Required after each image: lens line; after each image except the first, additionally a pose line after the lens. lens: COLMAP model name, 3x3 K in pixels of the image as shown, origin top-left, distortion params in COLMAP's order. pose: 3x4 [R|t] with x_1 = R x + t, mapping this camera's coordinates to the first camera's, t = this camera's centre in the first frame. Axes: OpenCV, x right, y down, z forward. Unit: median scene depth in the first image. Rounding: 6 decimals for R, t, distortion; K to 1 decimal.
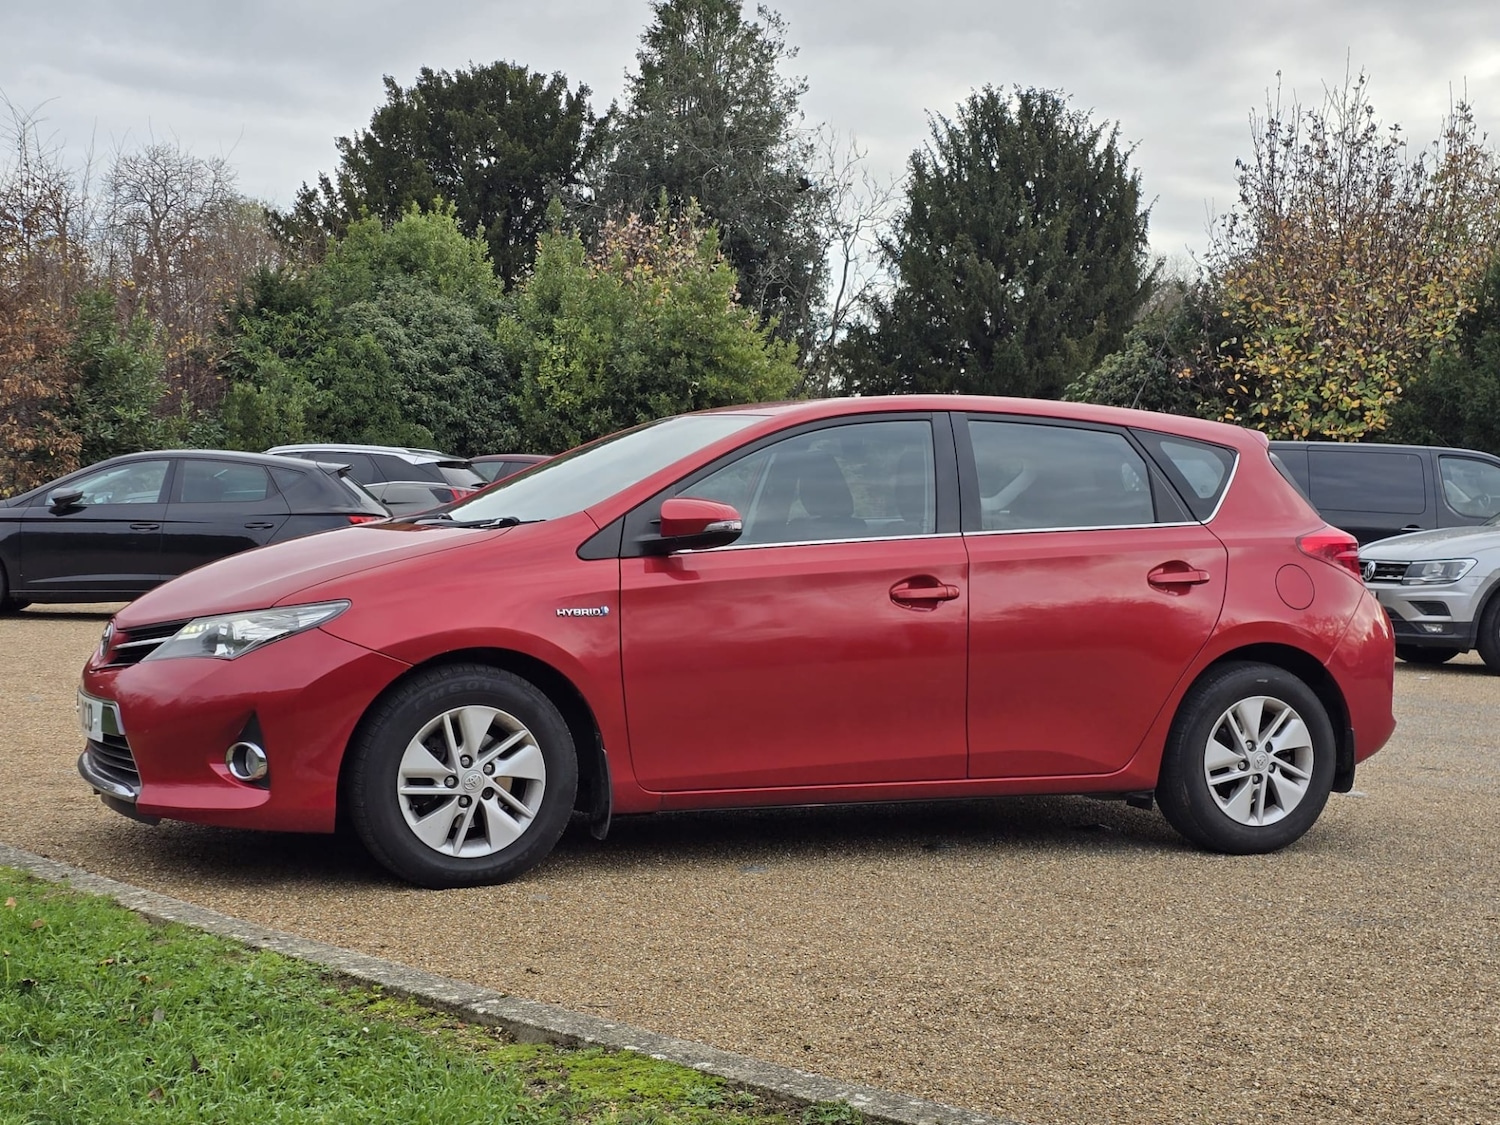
lens RADIAL K [[2480.4, 0, 747.8], [0, 2480.4, 553.5], [0, 0, 1]] dist [0.320286, -1.444402]
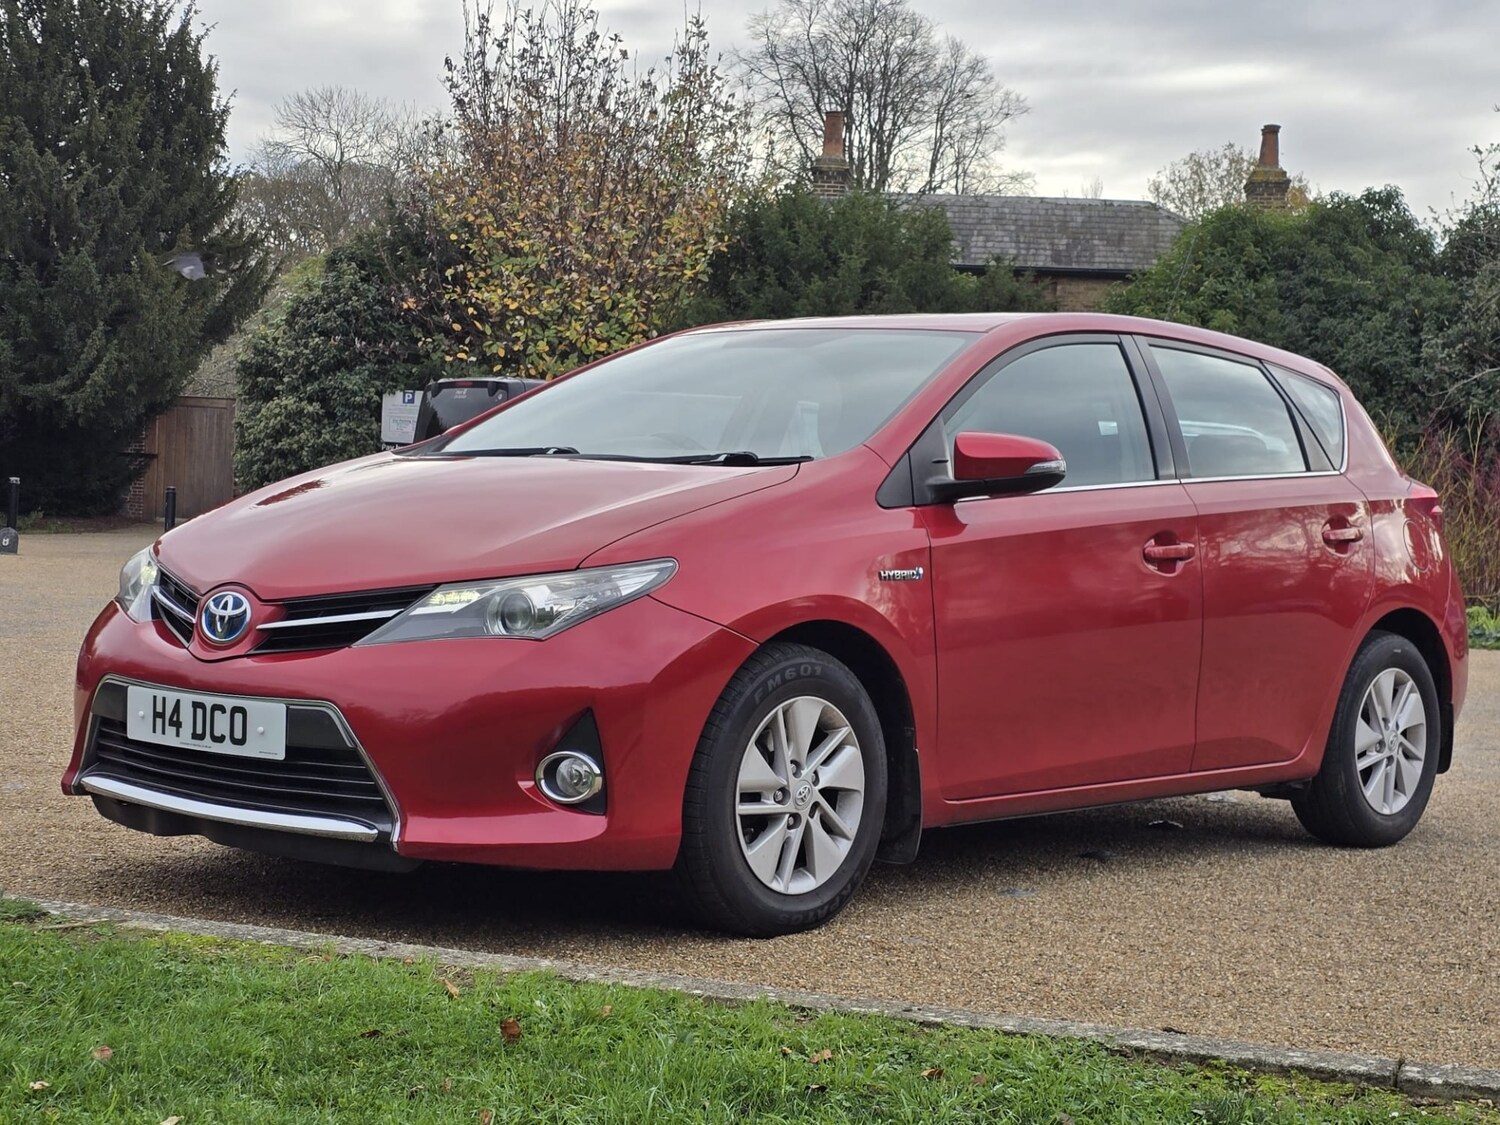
lens RADIAL K [[2846.1, 0, 768.7], [0, 2846.1, 569.5], [0, 0, 1]] dist [0.269139, -1.217611]
pose [[0.883772, -0.002326, 0.467912, -0.501983], [-0.005848, 0.999855, 0.016015, 0.007581], [-0.467881, -0.016890, 0.883630, 0.218980]]
